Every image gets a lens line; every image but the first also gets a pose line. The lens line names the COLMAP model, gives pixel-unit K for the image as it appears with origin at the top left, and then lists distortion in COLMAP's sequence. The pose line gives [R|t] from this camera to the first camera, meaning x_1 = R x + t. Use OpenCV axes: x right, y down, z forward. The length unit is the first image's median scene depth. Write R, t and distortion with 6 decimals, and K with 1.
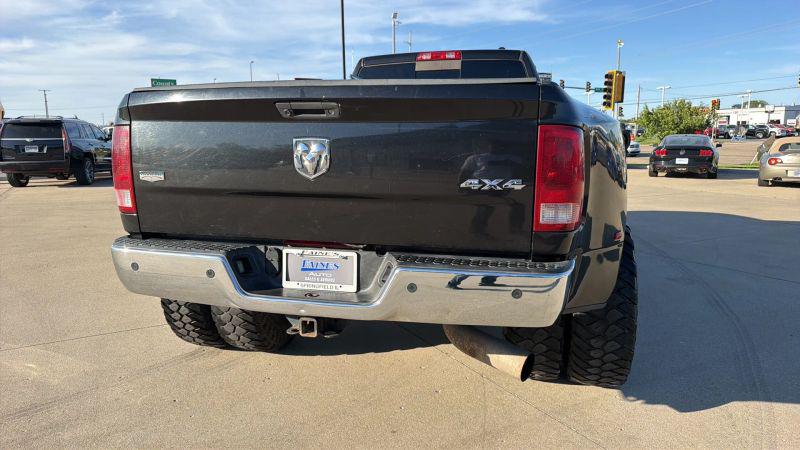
lens RADIAL K [[541.1, 0, 393.4], [0, 541.1, 225.2], [0, 0, 1]] dist [0.045938, -0.054014]
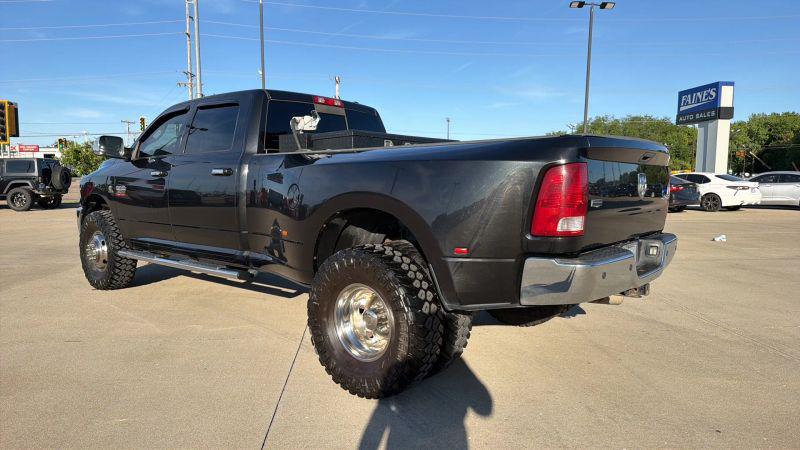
lens RADIAL K [[541.1, 0, 392.2], [0, 541.1, 230.0], [0, 0, 1]] dist [0.045938, -0.054014]
pose [[0.430761, -0.085166, 0.898439, -1.428966], [0.139554, 0.989848, 0.026921, -0.102672], [-0.891611, 0.113784, 0.438273, 0.692945]]
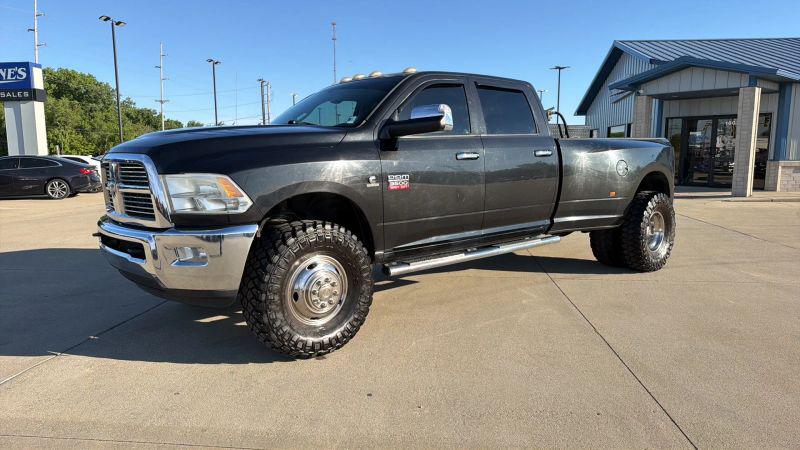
lens RADIAL K [[541.1, 0, 395.7], [0, 541.1, 226.5], [0, 0, 1]] dist [0.045938, -0.054014]
pose [[-0.821777, -0.062231, 0.566401, -0.830960], [0.102903, 0.961467, 0.254936, -0.579526], [-0.560441, 0.267785, -0.783707, 3.596137]]
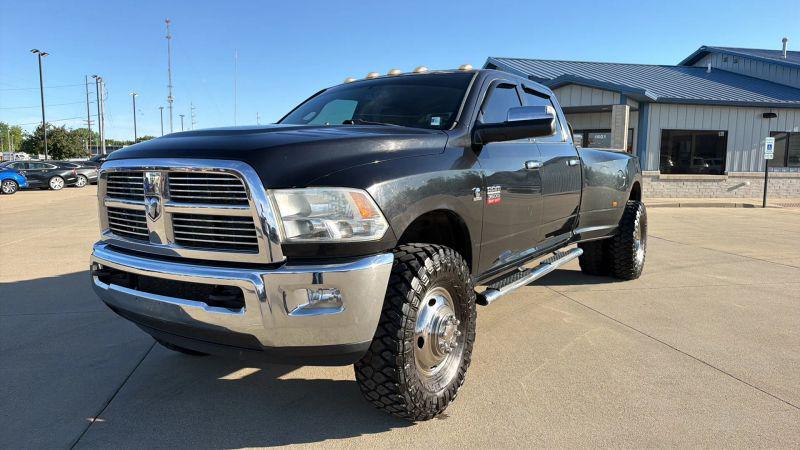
lens RADIAL K [[541.1, 0, 395.8], [0, 541.1, 226.3], [0, 0, 1]] dist [0.045938, -0.054014]
pose [[-0.947872, -0.032151, 0.317024, -0.211392], [0.055165, 0.963318, 0.262632, -0.592220], [-0.313839, 0.266430, -0.911329, 3.642412]]
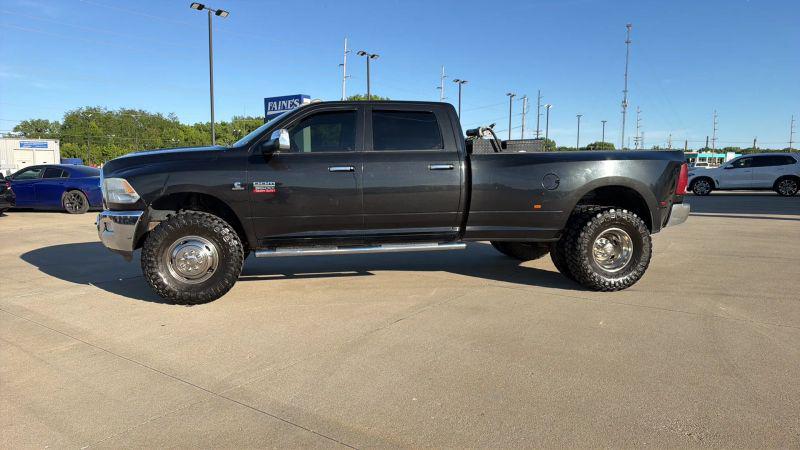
lens RADIAL K [[540.4, 0, 392.9], [0, 540.4, 230.5], [0, 0, 1]] dist [0.054686, -0.069774]
pose [[-0.433345, -0.095944, 0.896107, -1.942252], [0.148391, 0.973150, 0.175953, -0.451235], [-0.888928, 0.209223, -0.407472, 2.861281]]
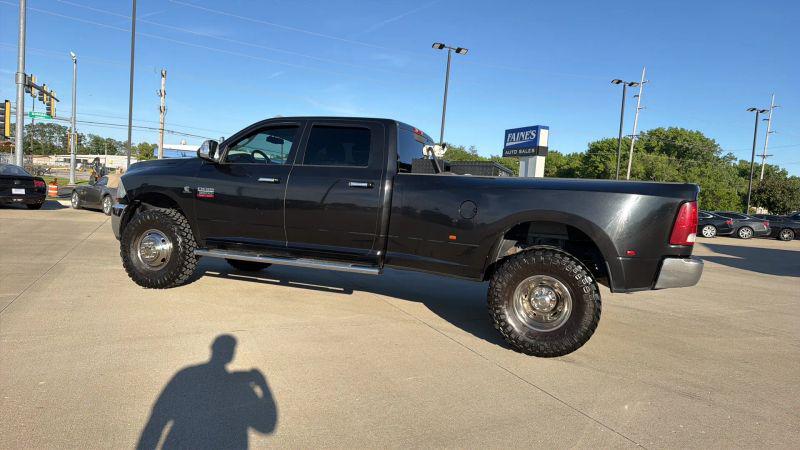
lens RADIAL K [[540.4, 0, 397.7], [0, 540.4, 224.7], [0, 0, 1]] dist [0.054686, -0.069774]
pose [[0.082830, -0.048834, 0.995366, -2.080740], [0.091079, 0.994990, 0.041236, -0.226278], [-0.992393, 0.087241, 0.086863, 1.545746]]
